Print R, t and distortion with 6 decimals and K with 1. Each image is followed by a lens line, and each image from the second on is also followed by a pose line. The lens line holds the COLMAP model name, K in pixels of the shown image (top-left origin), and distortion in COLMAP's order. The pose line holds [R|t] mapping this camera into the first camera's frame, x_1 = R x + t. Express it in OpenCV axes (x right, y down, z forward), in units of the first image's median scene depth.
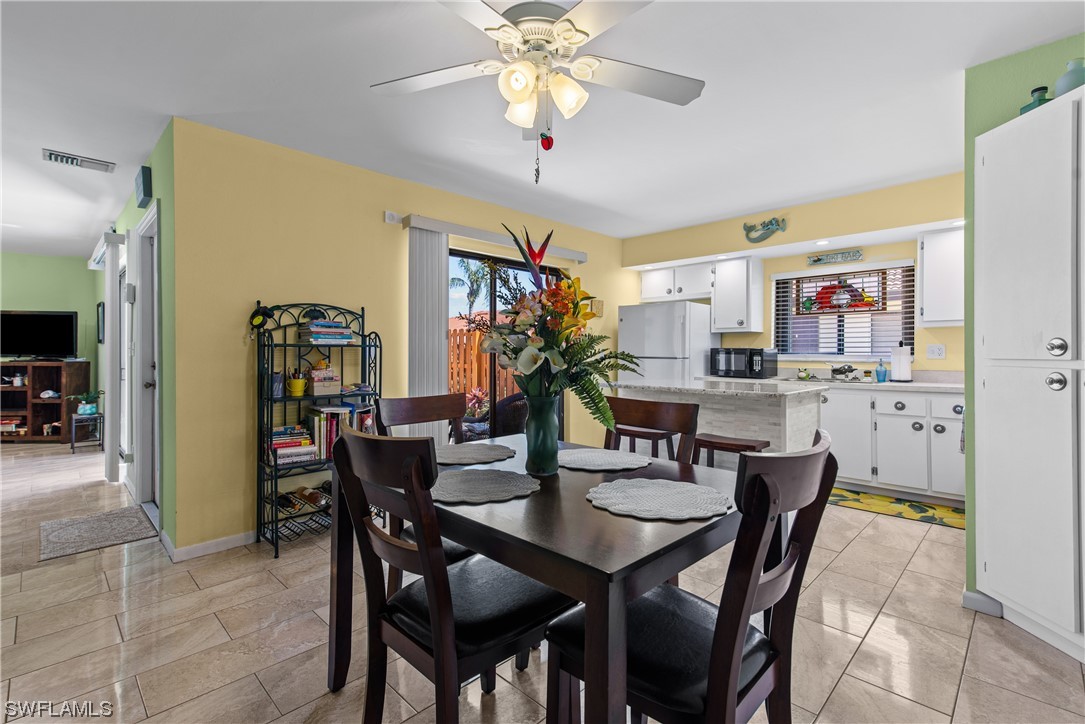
lens RADIAL K [[488.1, 0, 544.1], [0, 488.1, 351.1], [0, 0, 1]] dist [0.020189, -0.003513]
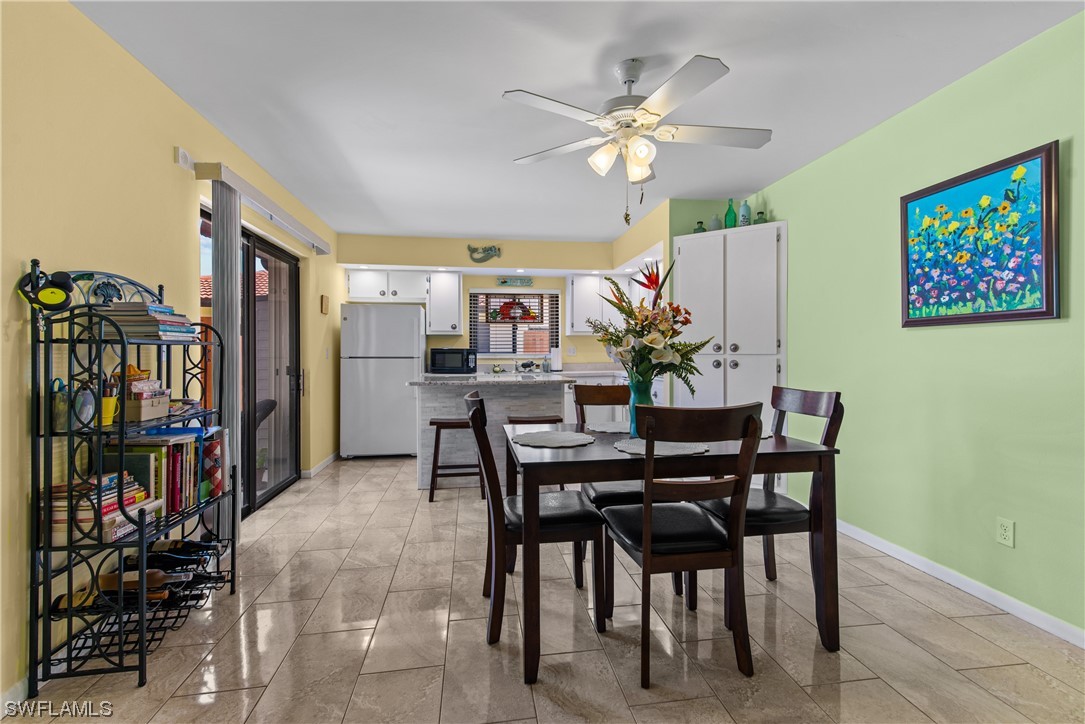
lens RADIAL K [[488.1, 0, 544.0], [0, 488.1, 352.2], [0, 0, 1]] dist [0.020189, -0.003513]
pose [[0.599331, -0.002727, 0.800497, -0.443640], [0.002185, 0.999996, 0.001771, 0.001156], [-0.800498, 0.000687, 0.599334, 0.133923]]
